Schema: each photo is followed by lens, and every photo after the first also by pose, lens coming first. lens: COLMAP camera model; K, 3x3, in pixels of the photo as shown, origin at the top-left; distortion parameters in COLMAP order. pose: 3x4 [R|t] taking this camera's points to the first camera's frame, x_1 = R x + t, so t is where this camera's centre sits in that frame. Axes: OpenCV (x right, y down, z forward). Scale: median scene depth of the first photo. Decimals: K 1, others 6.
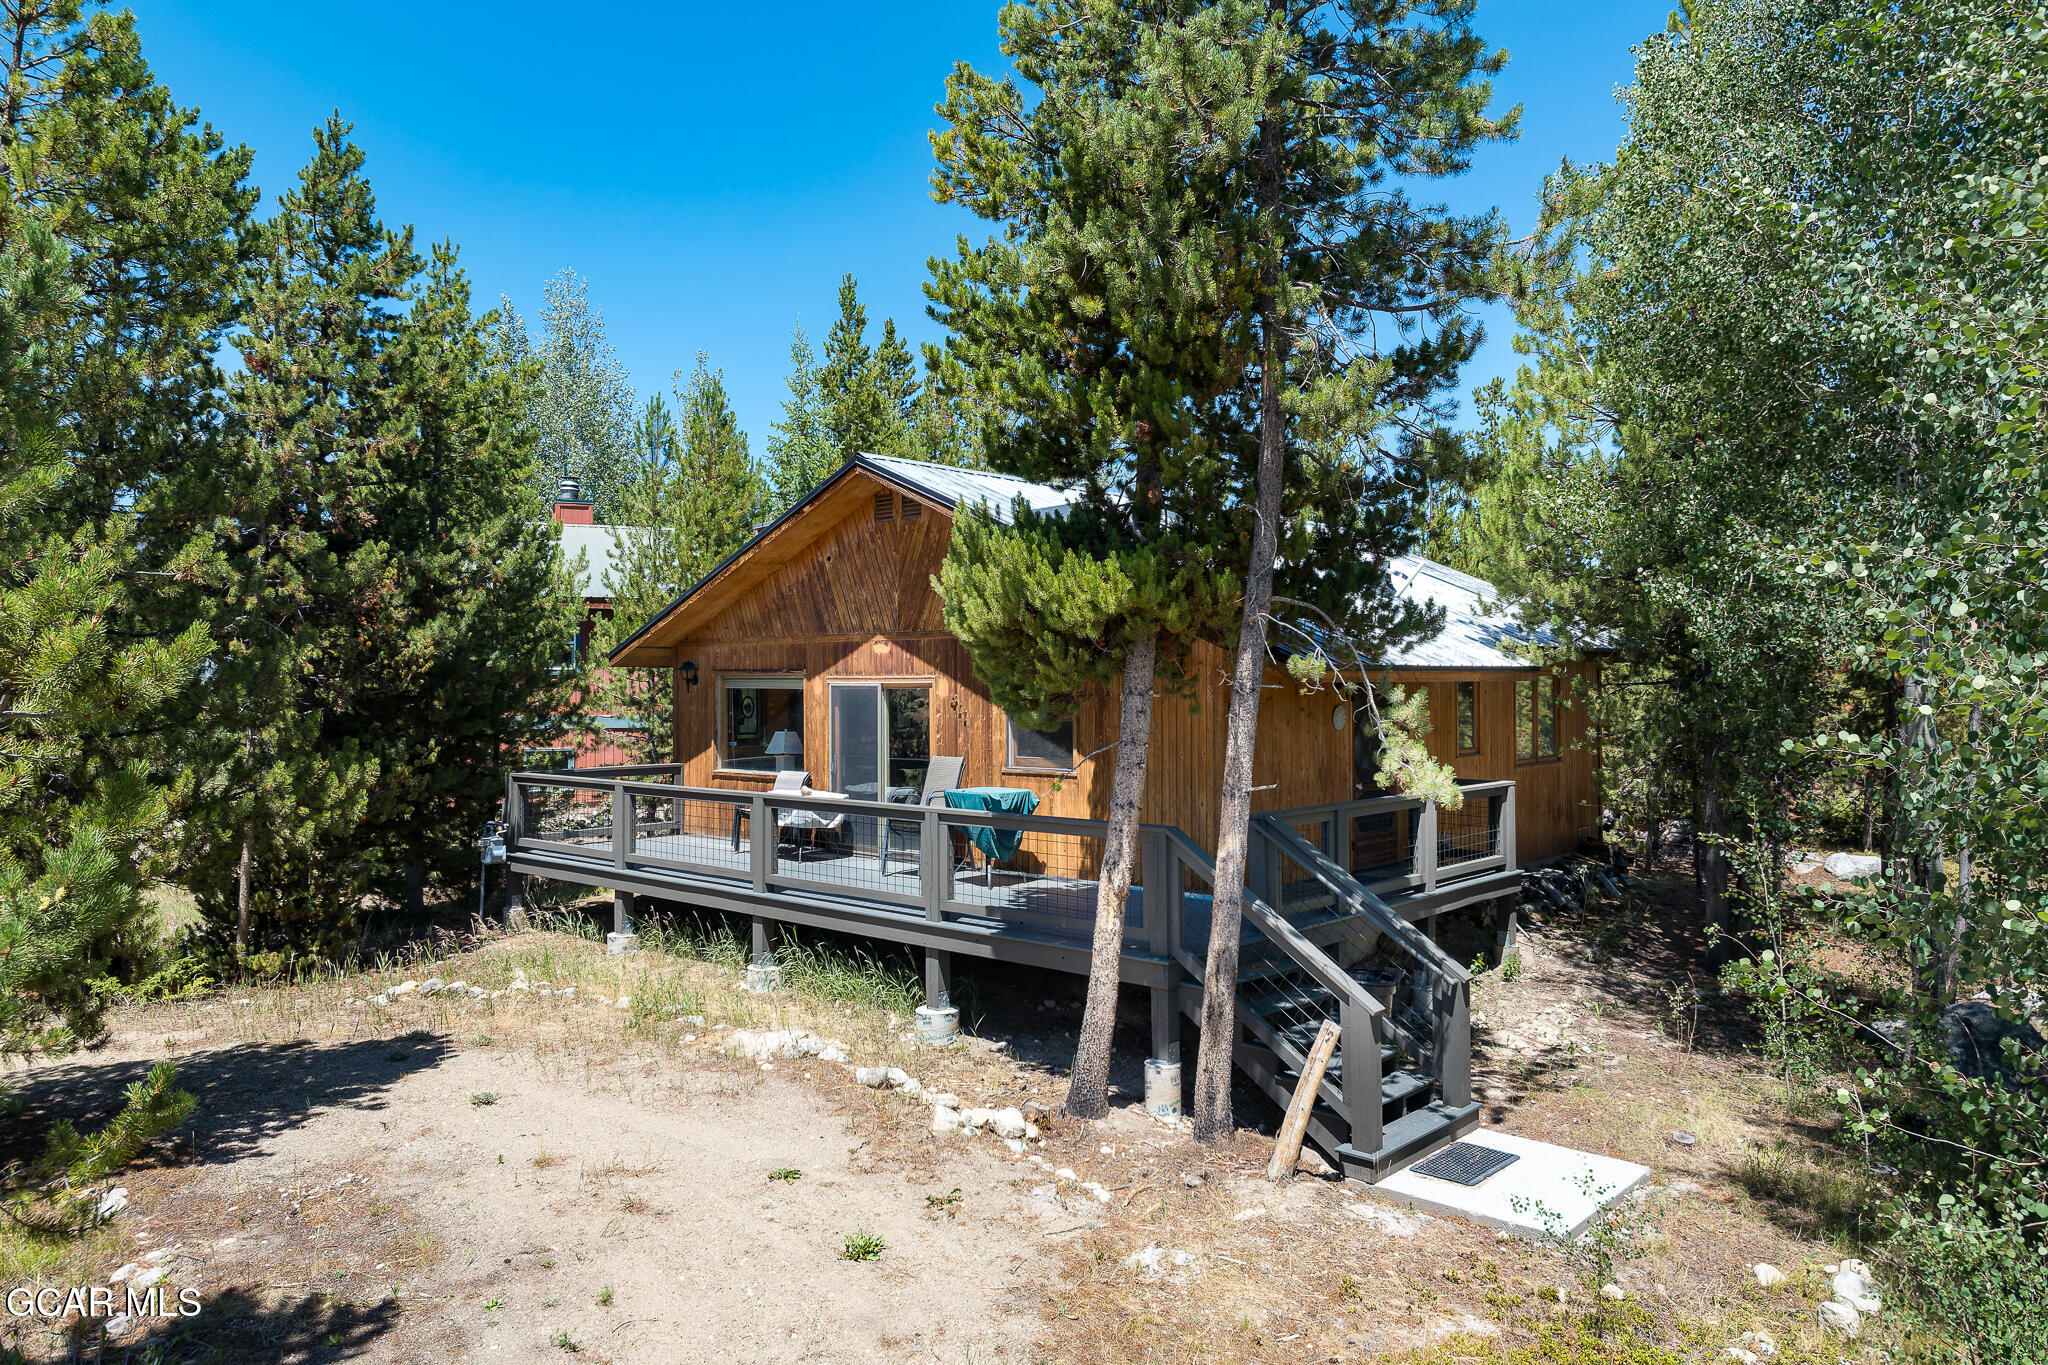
lens RADIAL K [[1472.4, 0, 1024.0], [0, 1472.4, 682.5], [0, 0, 1]] dist [0.002528, -0.000527]
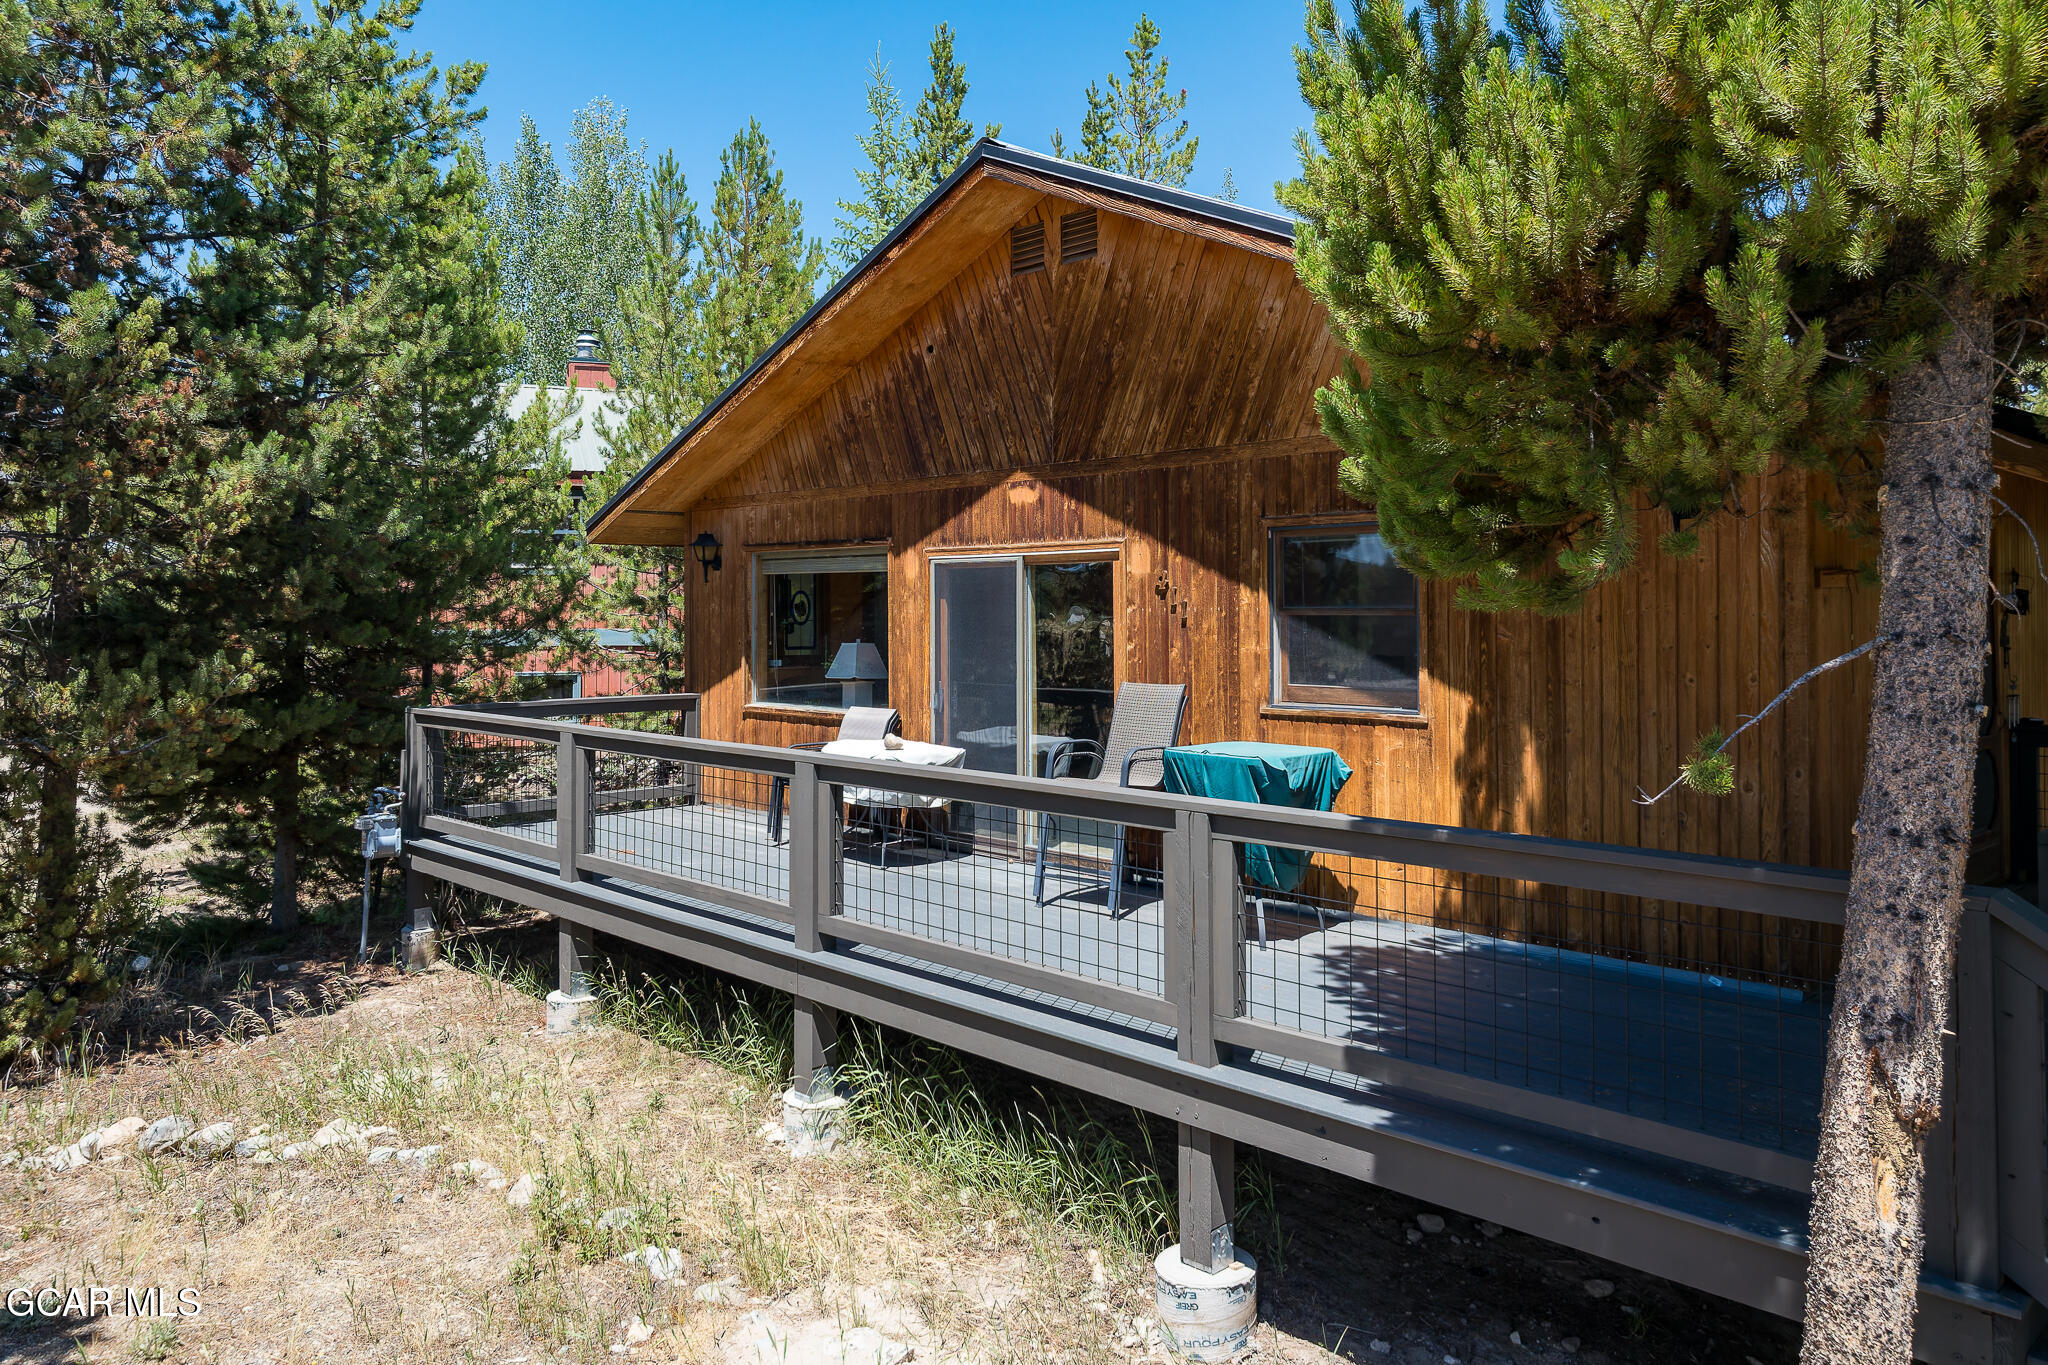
lens RADIAL K [[1356.5, 0, 965.4], [0, 1356.5, 652.5], [0, 0, 1]] dist [-0.001970, -0.000245]
pose [[0.996608, 0.002296, -0.082257, -0.080189], [-0.000303, 0.999706, 0.024234, 0.026810], [0.082289, -0.024127, 0.996316, 0.498243]]
